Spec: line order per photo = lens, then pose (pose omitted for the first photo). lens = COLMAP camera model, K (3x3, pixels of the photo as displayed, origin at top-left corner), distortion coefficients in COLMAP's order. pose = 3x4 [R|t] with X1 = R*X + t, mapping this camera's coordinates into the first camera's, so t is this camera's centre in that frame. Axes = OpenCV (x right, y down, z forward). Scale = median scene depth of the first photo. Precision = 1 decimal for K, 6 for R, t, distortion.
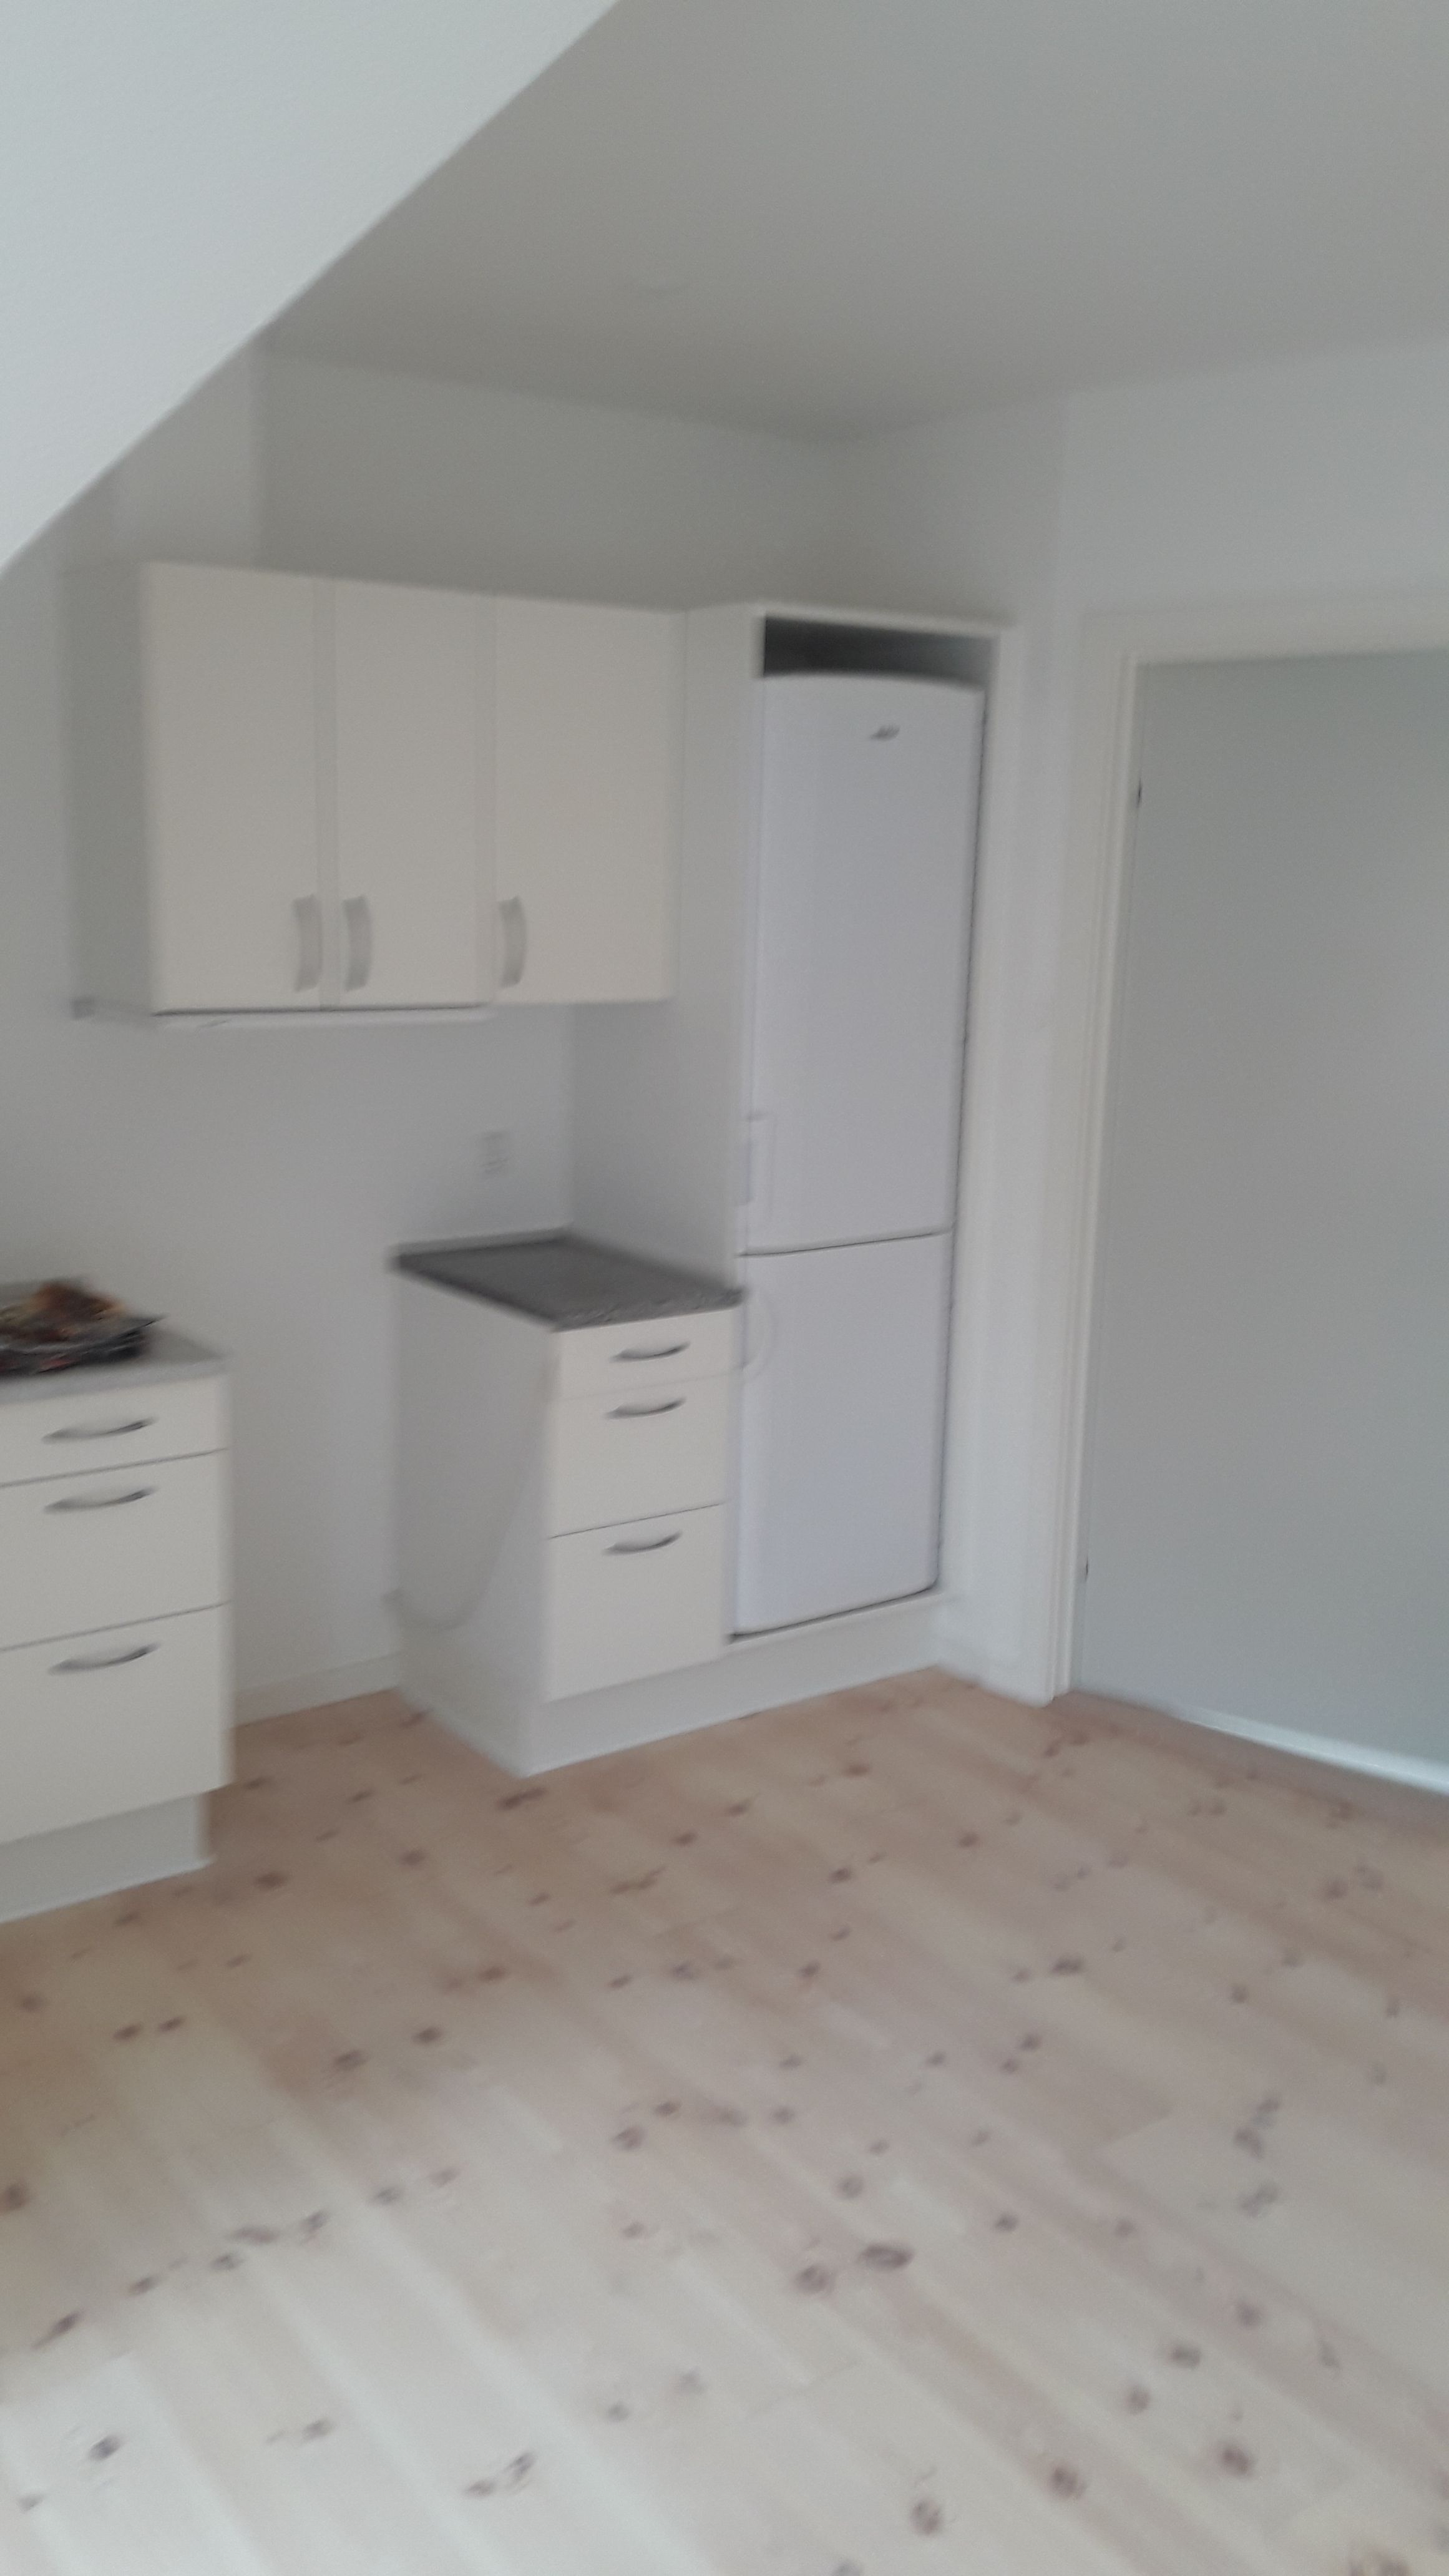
lens RADIAL K [[2013.5, 0, 718.7], [0, 2013.5, 1285.2], [0, 0, 1]] dist [-0.000366, 0.000379]
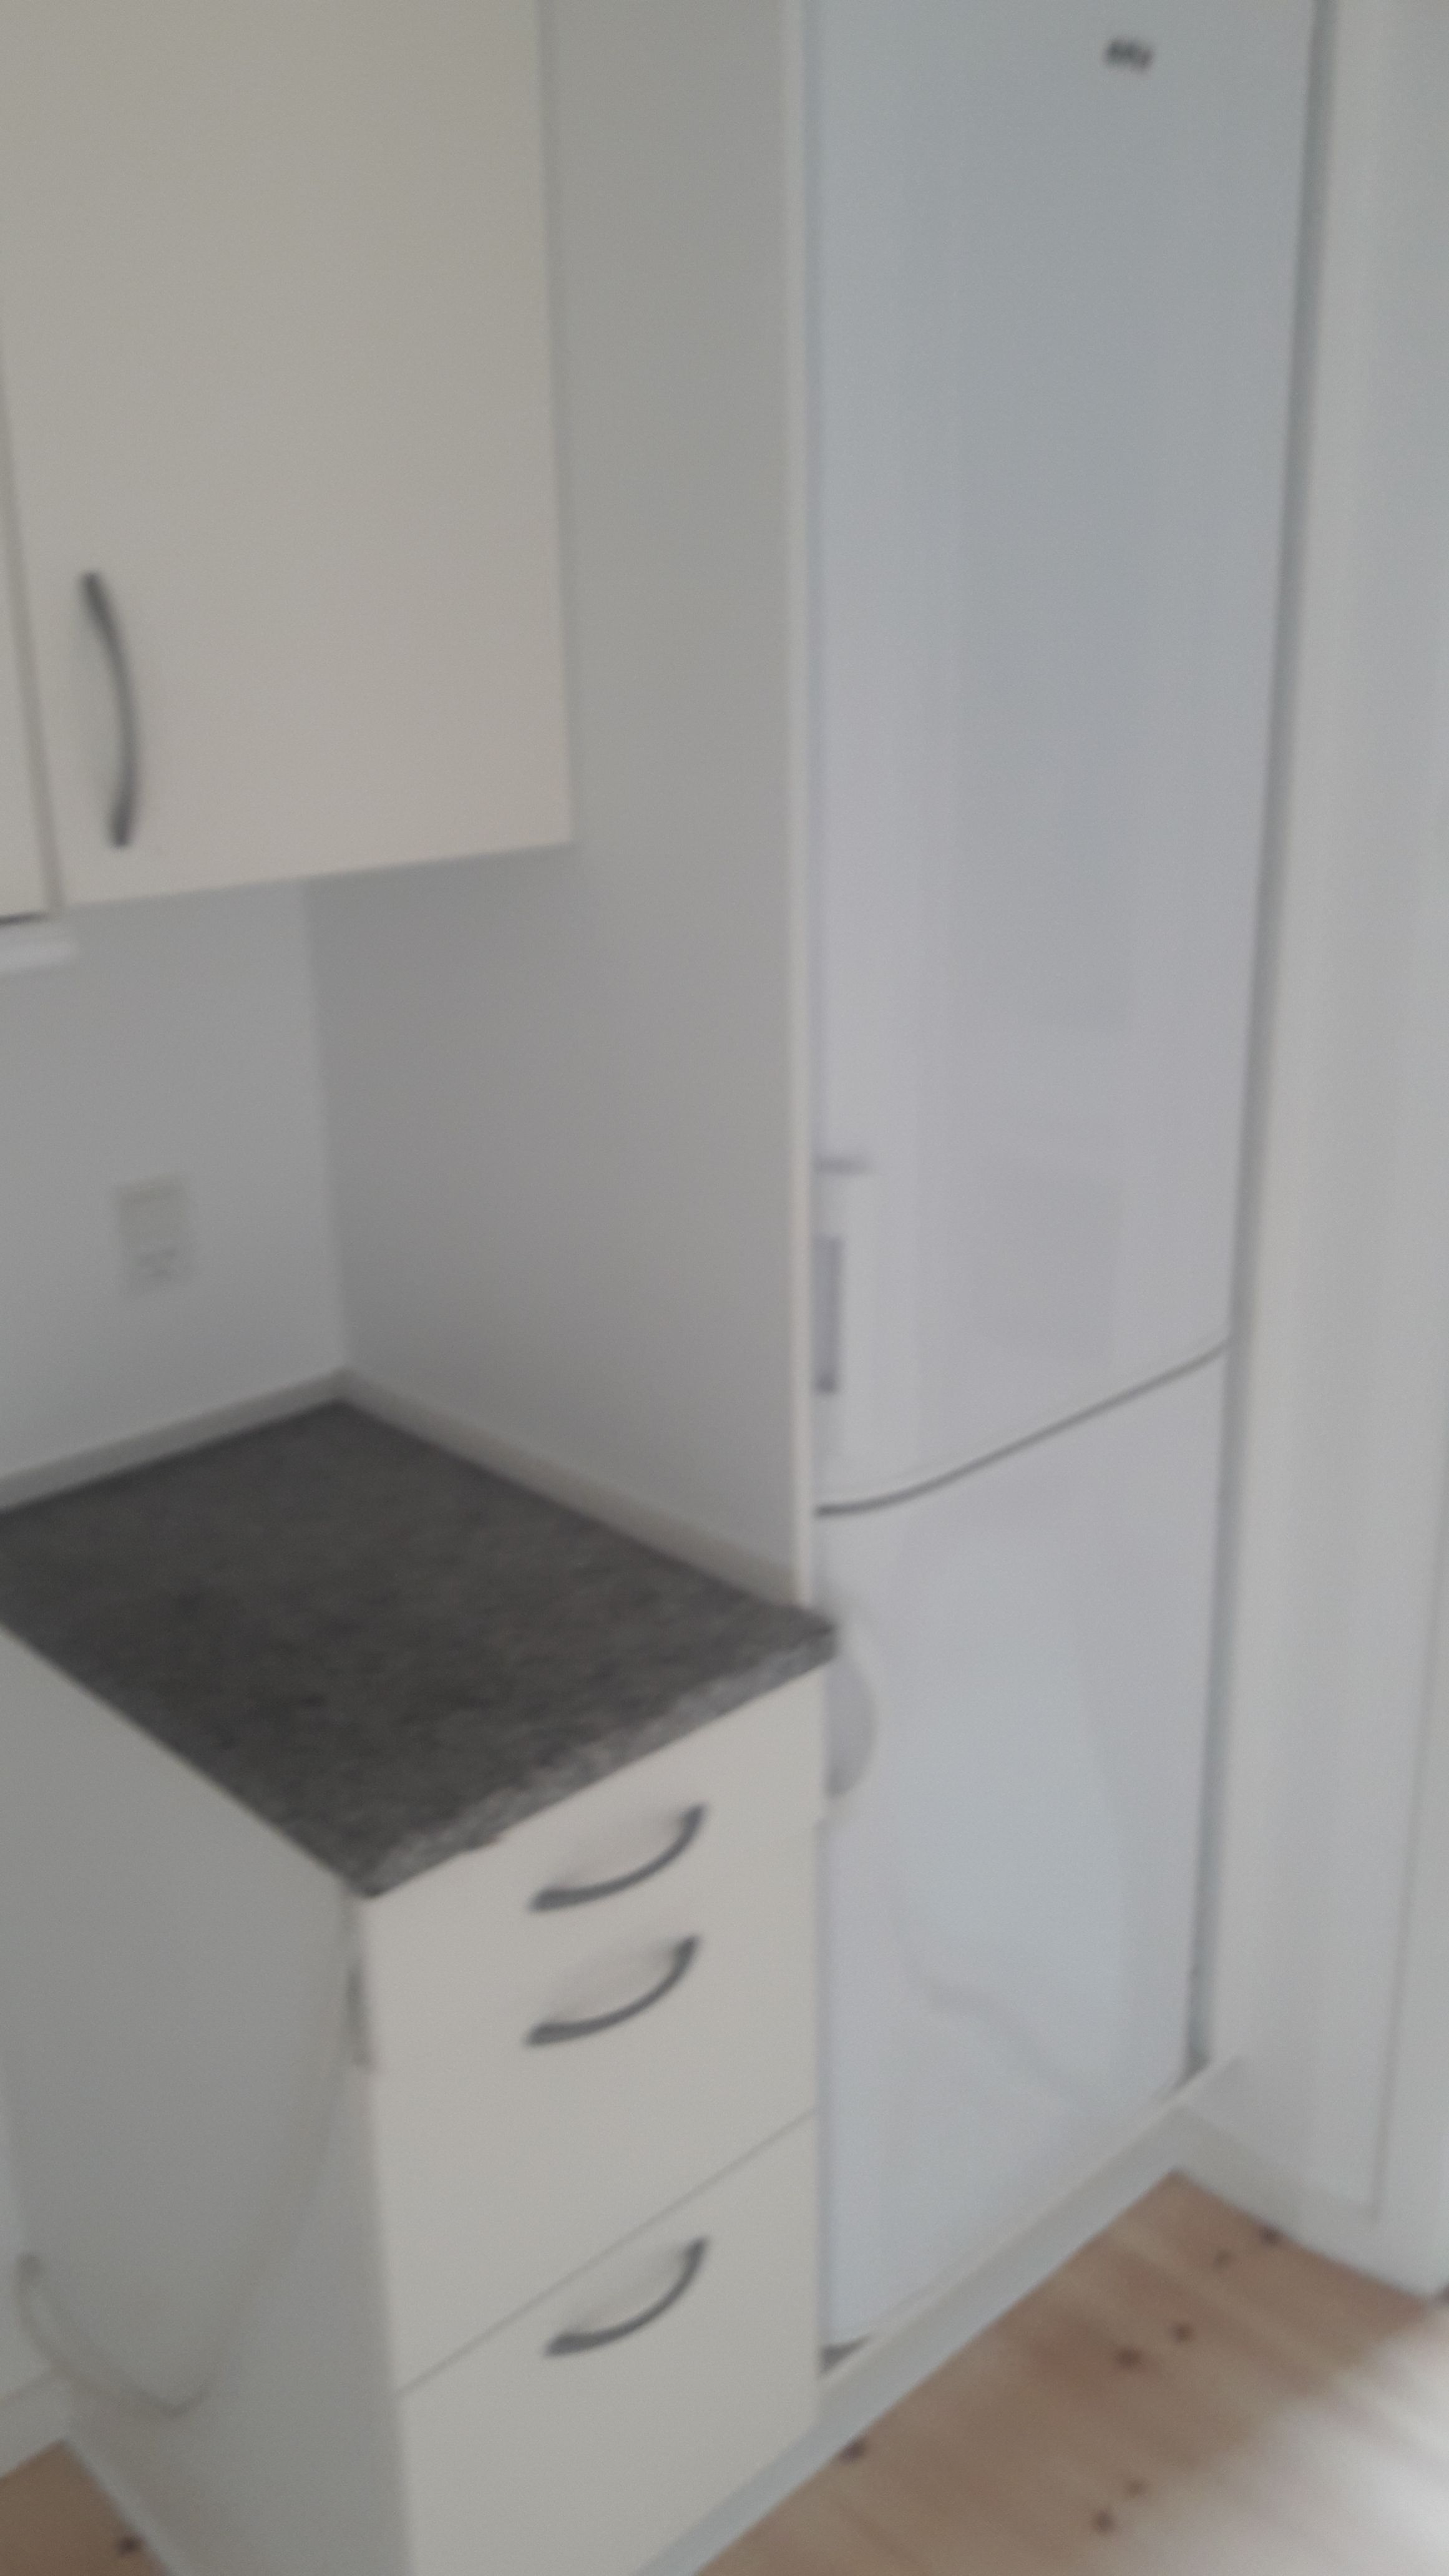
lens RADIAL K [[2013.5, 0, 735.3], [0, 2013.5, 1293.9], [0, 0, 1]] dist [-0.000366, 0.000379]
pose [[0.988362, -0.081511, 0.128440, -0.050677], [0.066675, 0.991026, 0.115850, -0.103301], [-0.136730, -0.105938, 0.984927, 0.624956]]
